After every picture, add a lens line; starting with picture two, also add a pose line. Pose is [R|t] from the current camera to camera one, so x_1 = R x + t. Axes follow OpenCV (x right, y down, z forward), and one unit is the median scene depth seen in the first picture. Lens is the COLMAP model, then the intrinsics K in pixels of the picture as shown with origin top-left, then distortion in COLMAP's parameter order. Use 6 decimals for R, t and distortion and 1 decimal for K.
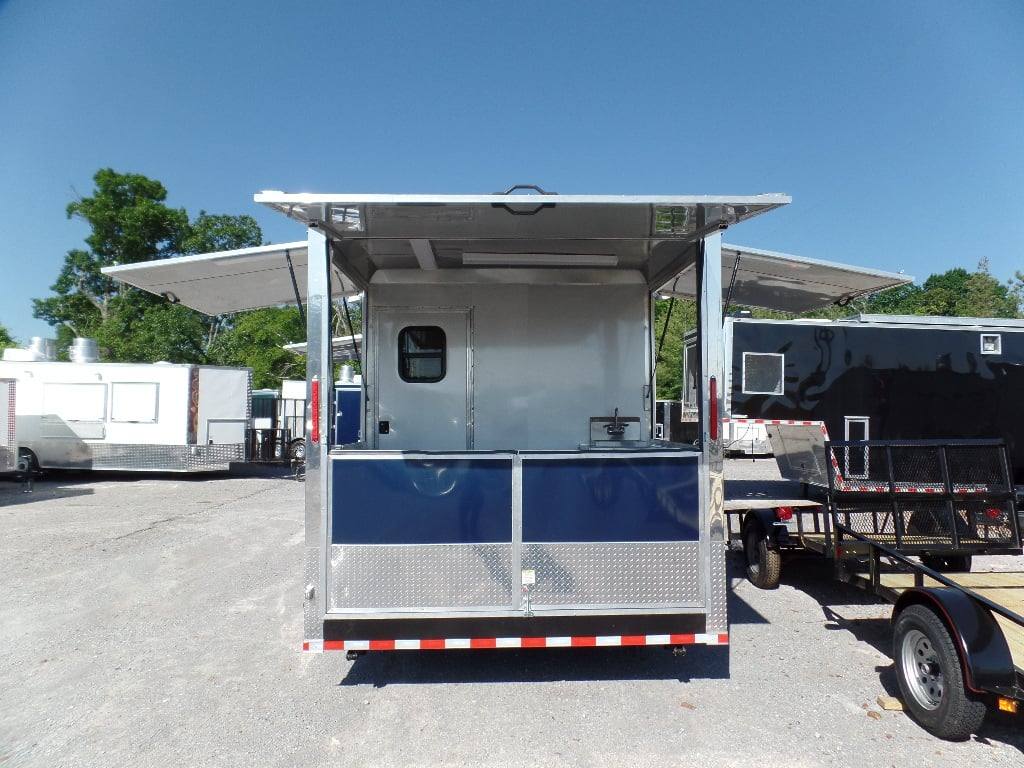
lens RADIAL K [[701.1, 0, 516.3], [0, 701.1, 384.1], [0, 0, 1]] dist [-0.004595, -0.000352]
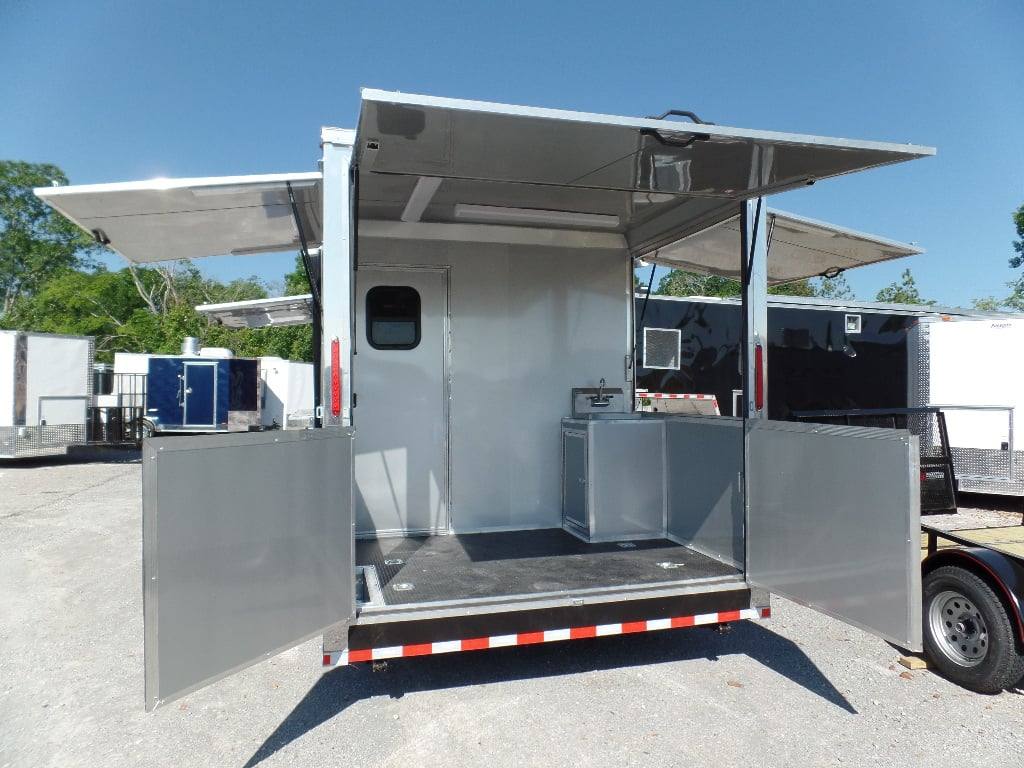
lens RADIAL K [[701.1, 0, 515.0], [0, 701.1, 384.9], [0, 0, 1]] dist [-0.004595, -0.000352]
pose [[0.973578, -0.000536, 0.228353, -0.189294], [-0.007131, 0.999438, 0.032750, 0.012451], [-0.228242, -0.033513, 0.973027, 0.101716]]
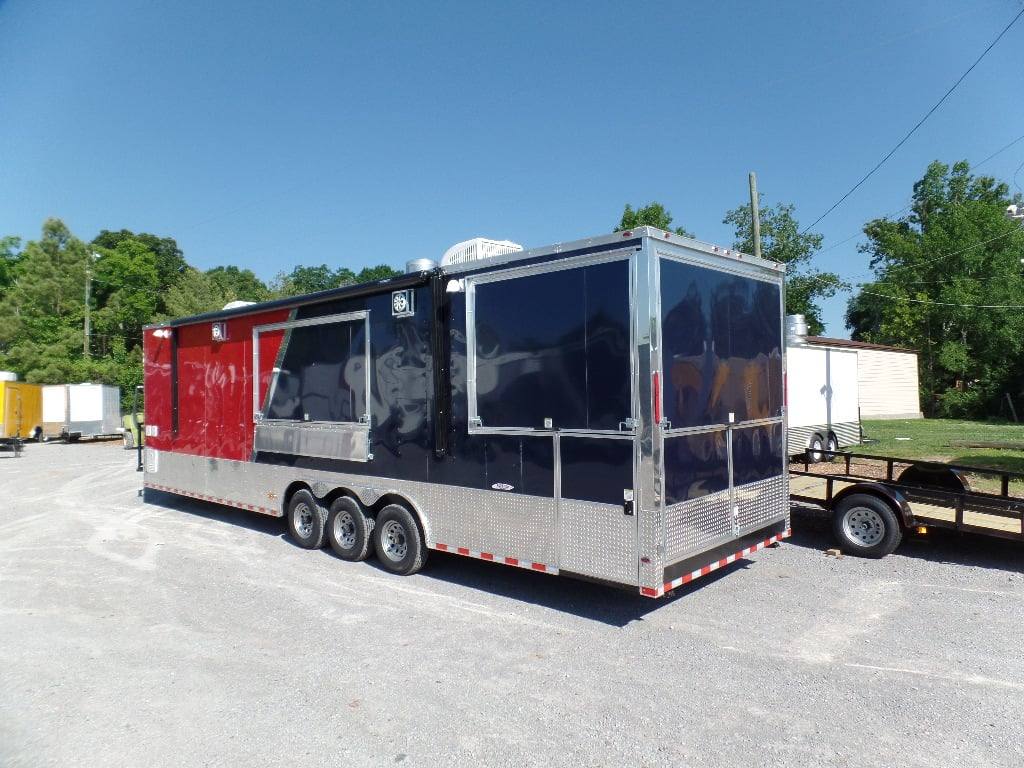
lens RADIAL K [[701.1, 0, 517.5], [0, 701.1, 385.2], [0, 0, 1]] dist [-0.004595, -0.000352]
pose [[0.699553, -0.012034, 0.714479, -0.927042], [-0.012523, 0.999498, 0.029096, -0.012801], [-0.714471, -0.029302, 0.699051, 0.229842]]
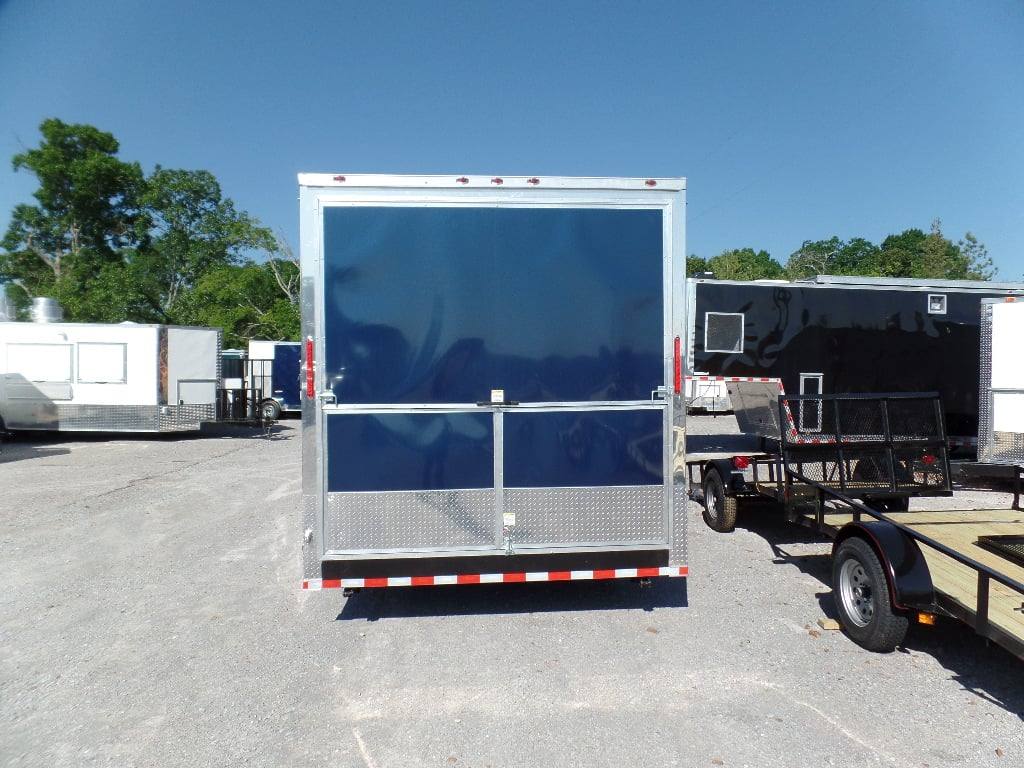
lens RADIAL K [[701.1, 0, 517.8], [0, 701.1, 383.3], [0, 0, 1]] dist [-0.004595, -0.000352]
pose [[0.998683, -0.005683, 0.050984, -0.017261], [0.002766, 0.998365, 0.057099, 0.000062], [-0.051225, -0.056883, 0.997066, -0.058762]]
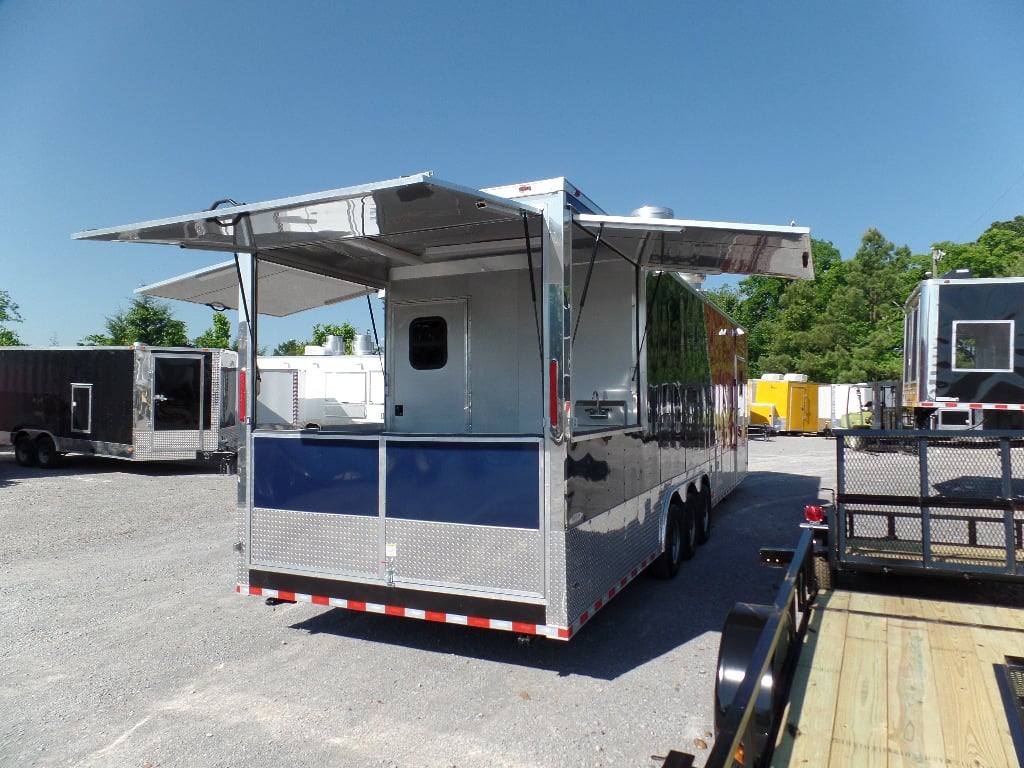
lens RADIAL K [[701.1, 0, 517.5], [0, 701.1, 385.4], [0, 0, 1]] dist [-0.004595, -0.000352]
pose [[0.897059, -0.009481, -0.441810, 0.471511], [0.021353, 0.999532, 0.021906, 0.002187], [0.441396, -0.029085, 0.896841, 0.089948]]
